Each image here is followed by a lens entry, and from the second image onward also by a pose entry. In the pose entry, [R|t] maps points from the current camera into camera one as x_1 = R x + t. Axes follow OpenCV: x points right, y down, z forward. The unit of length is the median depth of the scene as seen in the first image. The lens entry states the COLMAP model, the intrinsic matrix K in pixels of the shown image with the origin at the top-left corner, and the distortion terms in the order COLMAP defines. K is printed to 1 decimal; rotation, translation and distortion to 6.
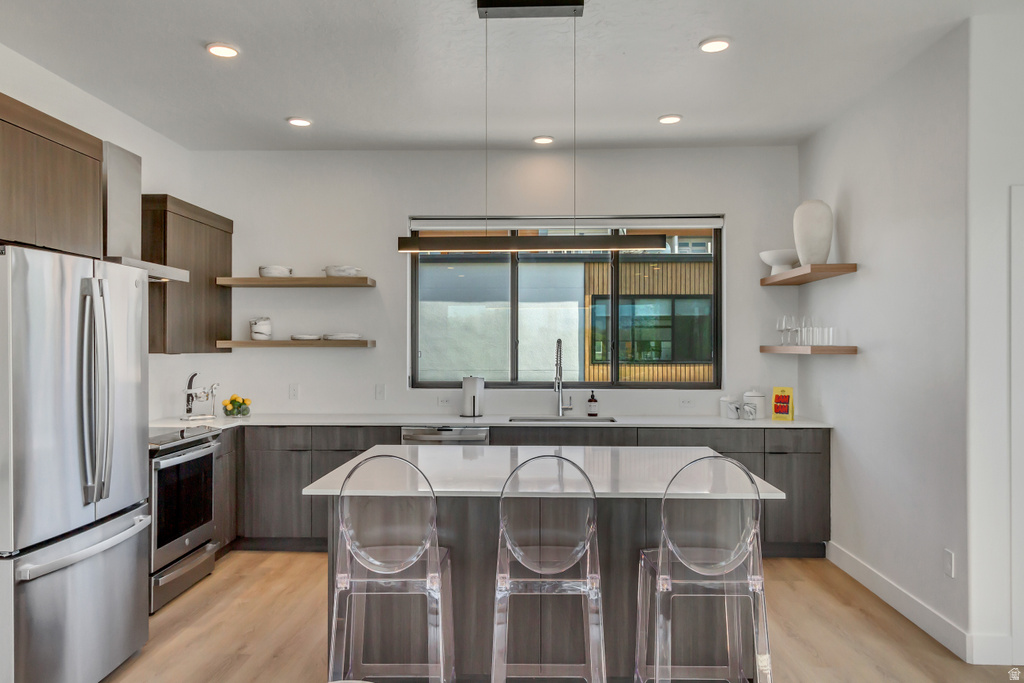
lens RADIAL K [[746.1, 0, 512.8], [0, 746.1, 343.7], [0, 0, 1]] dist [0.011802, -0.005169]
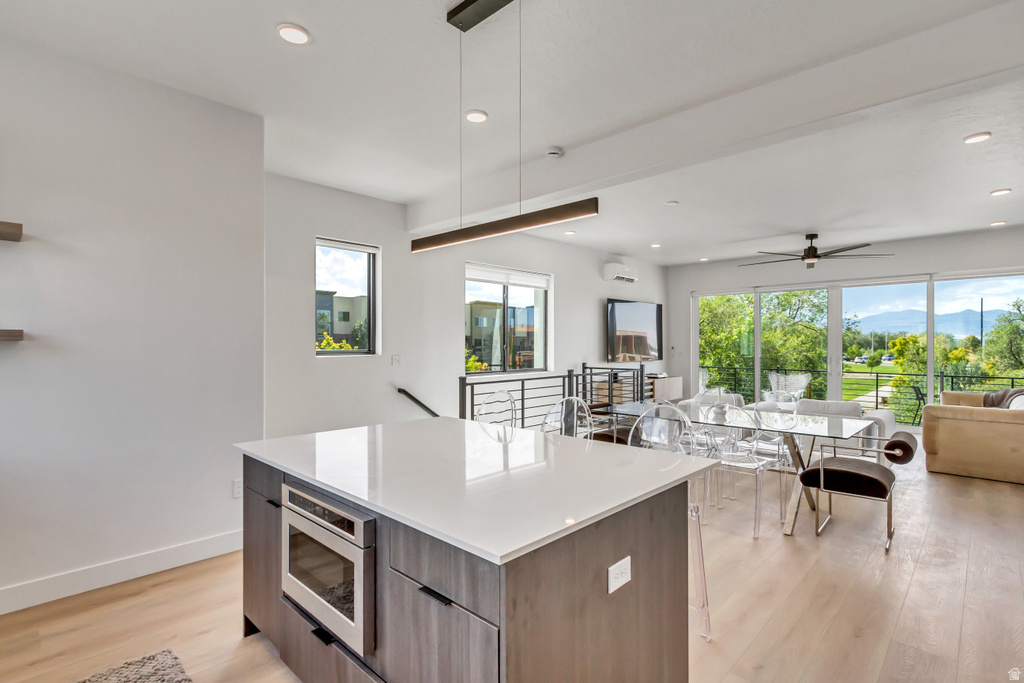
lens RADIAL K [[495.4, 0, 507.3], [0, 495.4, 346.3], [0, 0, 1]] dist [0.010334, -0.002690]
pose [[-0.741357, -0.003551, 0.671101, -0.273643], [-0.002101, 0.999993, 0.002969, 0.014644], [-0.671107, 0.000791, -0.741360, 0.895256]]
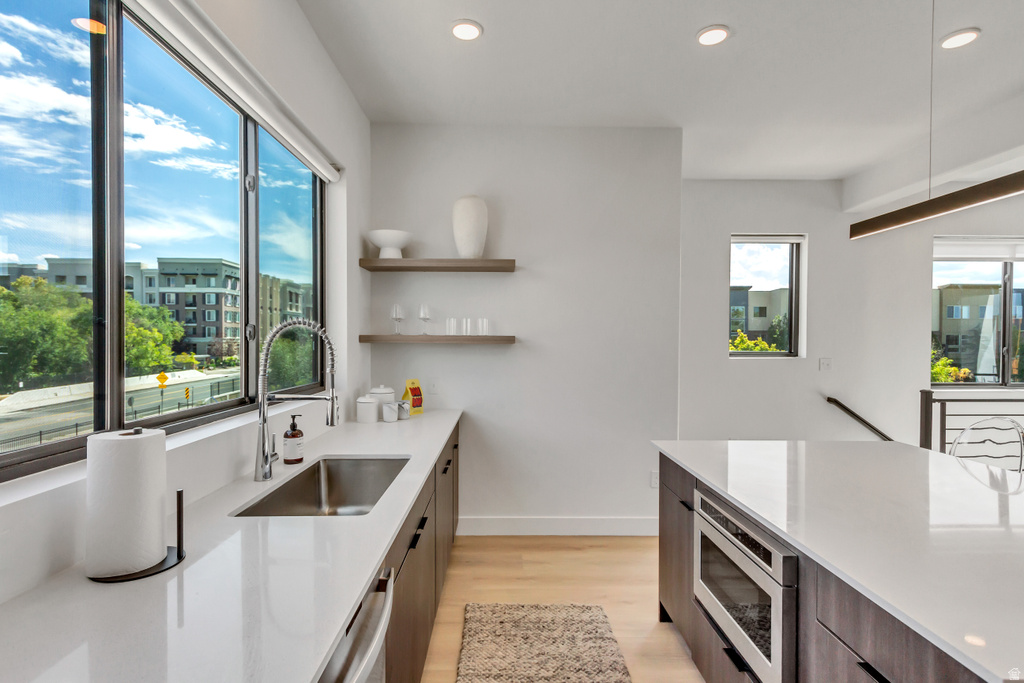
lens RADIAL K [[495.4, 0, 508.7], [0, 495.4, 348.4], [0, 0, 1]] dist [0.010334, -0.002690]
pose [[-0.049115, -0.017969, 0.998631, -0.268261], [-0.006682, 0.999822, 0.017661, 0.006951], [-0.998771, -0.005806, -0.049226, 0.893408]]
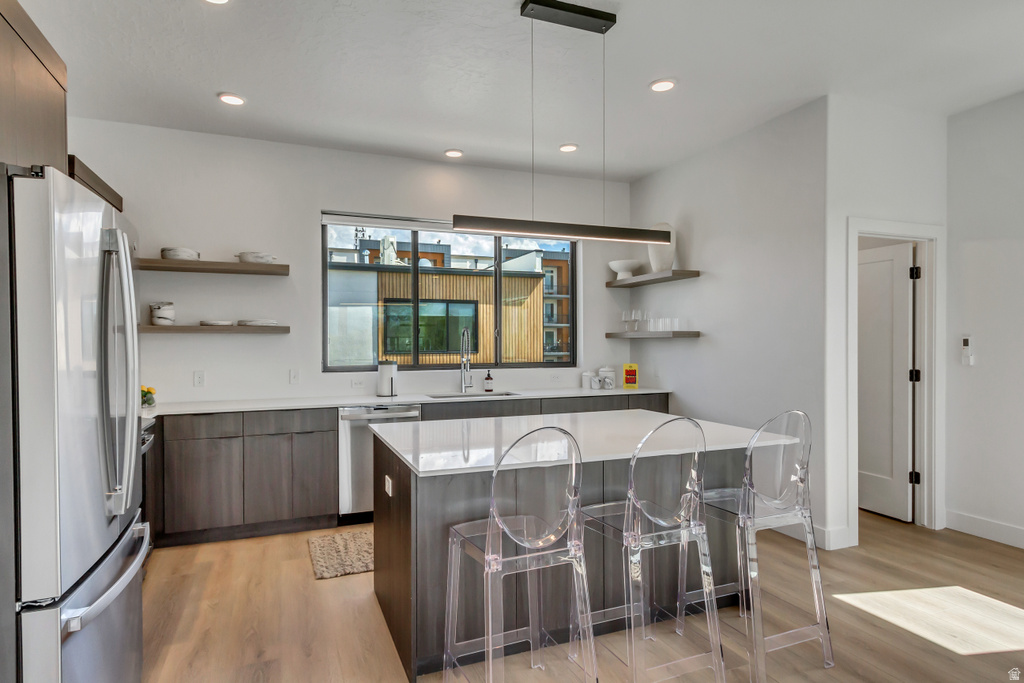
lens RADIAL K [[572.0, 0, 512.3], [0, 572.0, 346.2], [0, 0, 1]] dist [0.011679, -0.000464]
pose [[0.914586, -0.006557, 0.404338, -0.235806], [0.003109, 0.999953, 0.009183, 0.016835], [-0.404379, -0.007141, 0.914563, 0.154739]]
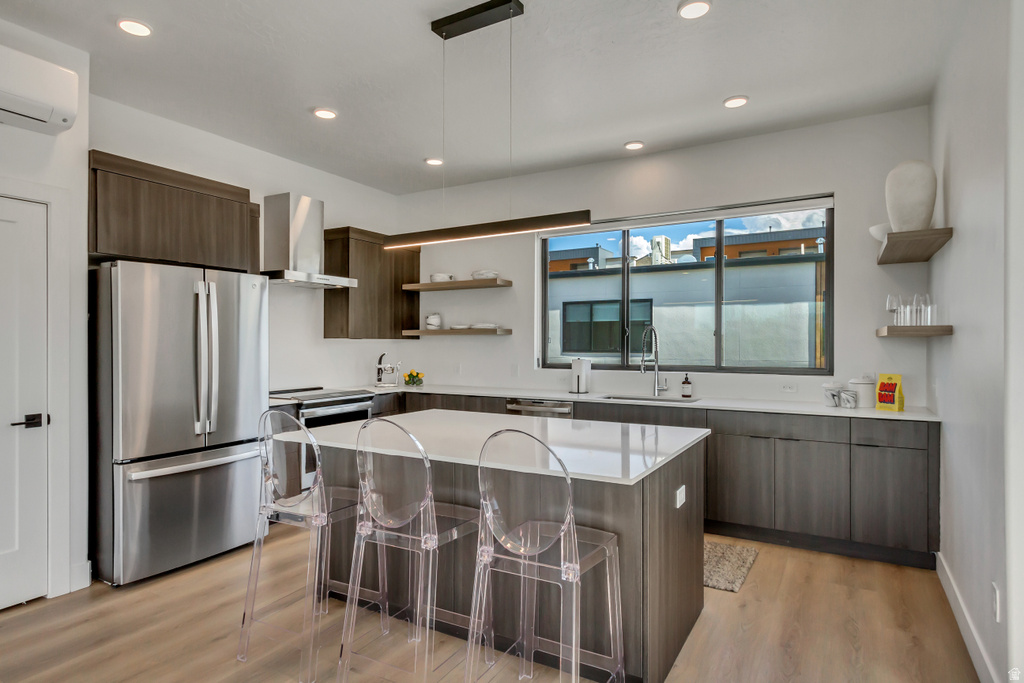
lens RADIAL K [[572.0, 0, 506.0], [0, 572.0, 344.2], [0, 0, 1]] dist [0.011679, -0.000464]
pose [[0.879846, -0.000200, -0.475260, 0.278406], [0.002244, 0.999991, 0.003733, 0.017945], [0.475254, -0.004350, 0.879838, 0.163081]]
